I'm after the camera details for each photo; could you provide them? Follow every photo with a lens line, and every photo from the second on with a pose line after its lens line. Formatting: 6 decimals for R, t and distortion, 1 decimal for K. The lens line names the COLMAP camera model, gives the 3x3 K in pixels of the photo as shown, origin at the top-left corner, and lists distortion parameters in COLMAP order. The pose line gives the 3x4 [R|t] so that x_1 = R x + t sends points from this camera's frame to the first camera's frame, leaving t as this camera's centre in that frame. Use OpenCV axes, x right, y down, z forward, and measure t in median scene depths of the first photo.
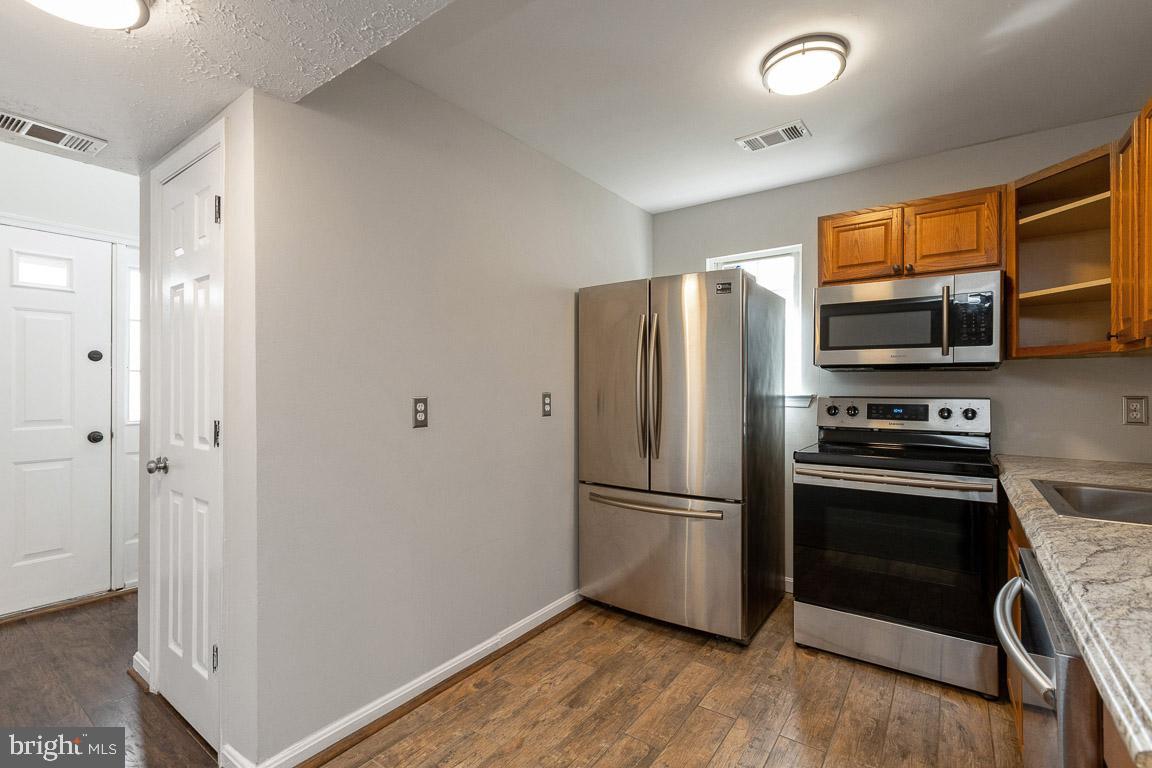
lens RADIAL K [[524.0, 0, 575.0], [0, 524.0, 385.6], [0, 0, 1]] dist [0.001637, -0.000244]
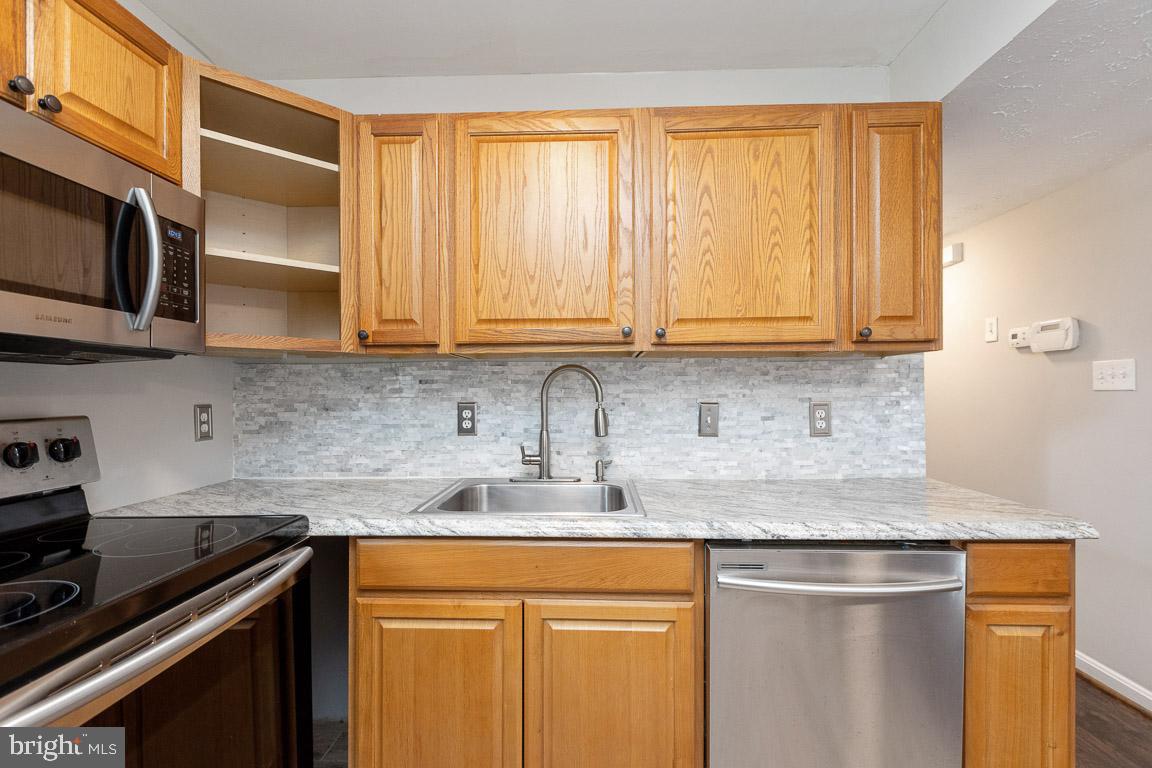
lens RADIAL K [[516.9, 0, 578.3], [0, 516.9, 390.8], [0, 0, 1]] dist [0.000676, 0.000152]
pose [[-0.558832, -0.001206, 0.829280, 0.077998], [0.002361, 0.999993, 0.003045, -0.002097], [-0.829277, 0.003659, -0.558825, 0.926493]]
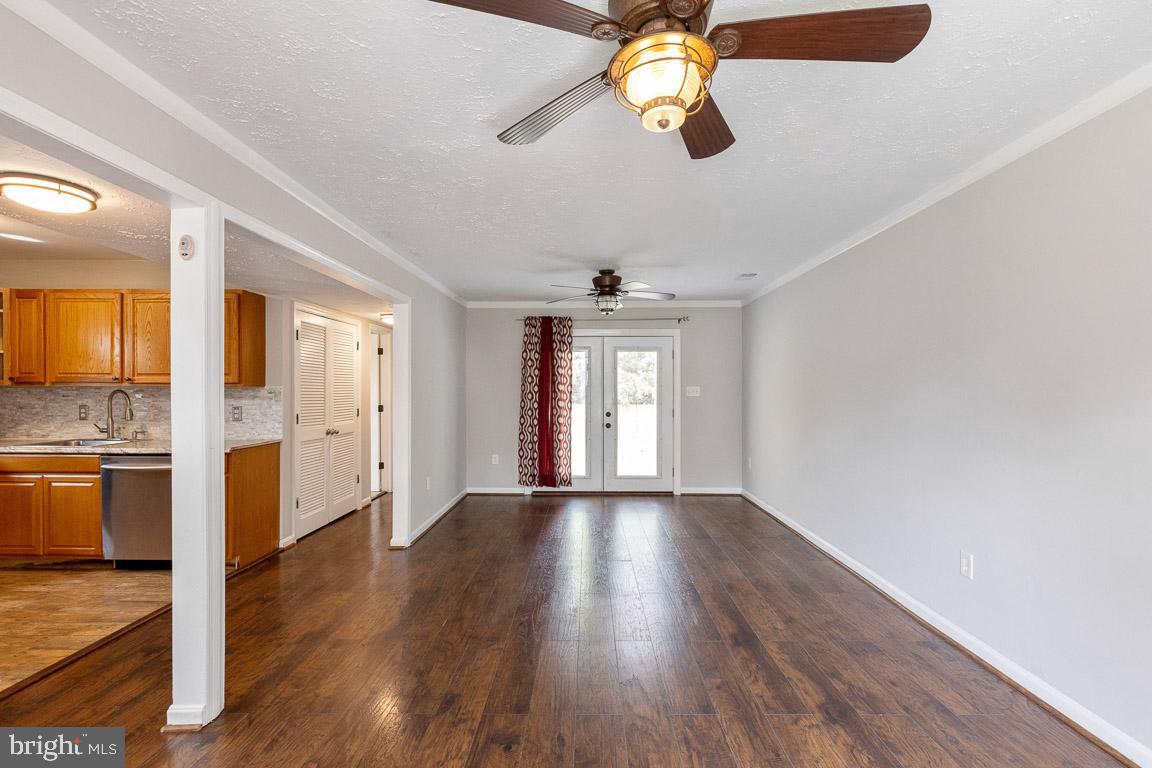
lens RADIAL K [[527.4, 0, 582.0], [0, 527.4, 391.8], [0, 0, 1]] dist [0.001552, 0.000115]
pose [[-0.579449, -0.009703, 0.814951, -1.700108], [-0.004297, 0.999952, 0.008851, -0.054171], [-0.814997, 0.001627, -0.579462, 0.259642]]
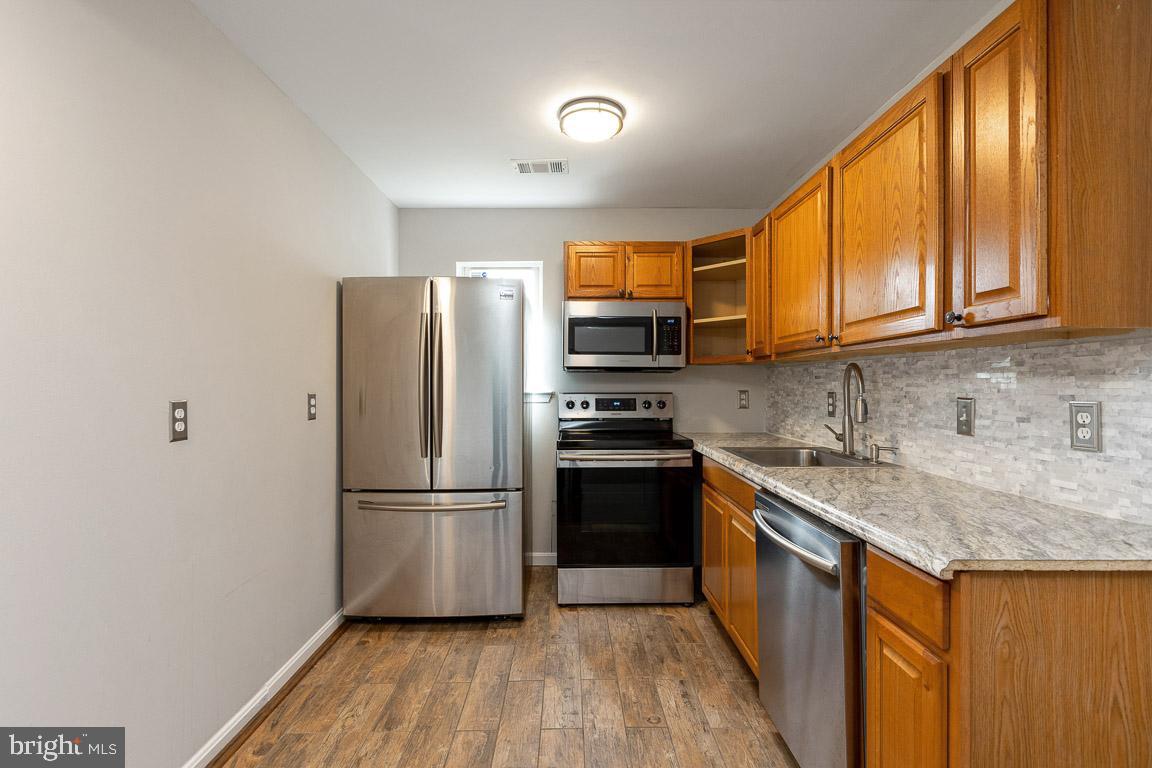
lens RADIAL K [[519.1, 0, 576.0], [0, 519.1, 384.0], [0, 0, 1]] dist [0.001532, -0.000440]
pose [[0.802323, -0.002106, 0.596887, -0.246794], [0.001326, 0.999998, 0.001746, -0.002286], [-0.596889, -0.000609, 0.802324, 0.051313]]
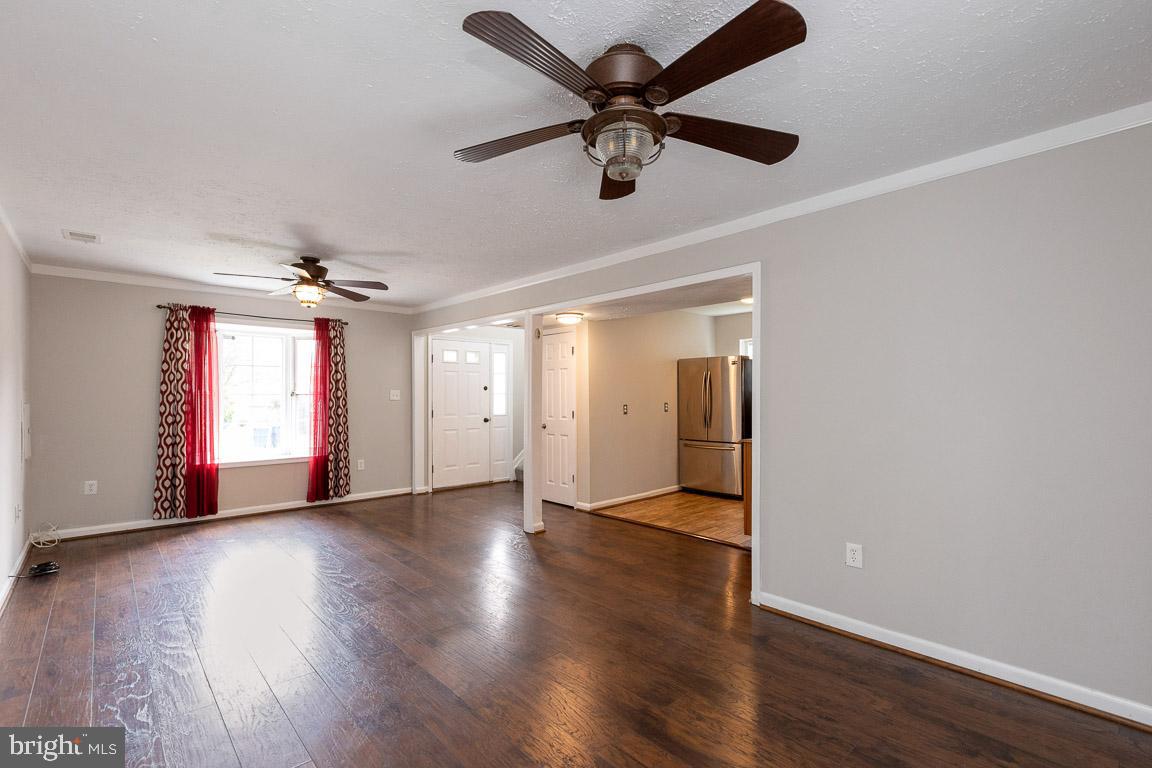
lens RADIAL K [[519.1, 0, 576.0], [0, 519.1, 384.0], [0, 0, 1]] dist [0.001532, -0.000440]
pose [[0.980633, -0.008068, -0.195689, 0.013274], [0.004241, 0.999792, -0.019970, -0.032438], [0.195809, 0.018753, 0.980463, -1.772866]]
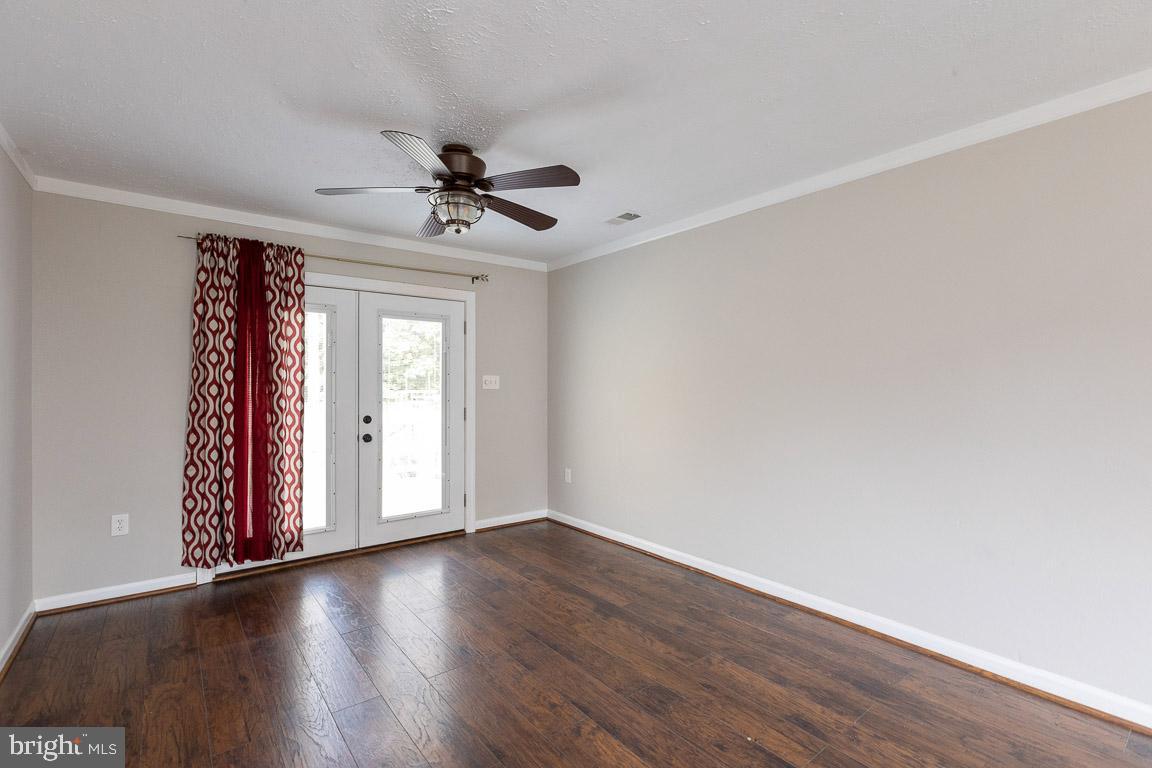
lens RADIAL K [[524.0, 0, 575.0], [0, 524.0, 385.6], [0, 0, 1]] dist [0.001637, -0.000244]
pose [[-0.959559, -0.006105, 0.281442, -0.612470], [-0.005954, 0.999981, 0.001390, -0.026043], [-0.281445, -0.000342, -0.959577, -0.046830]]
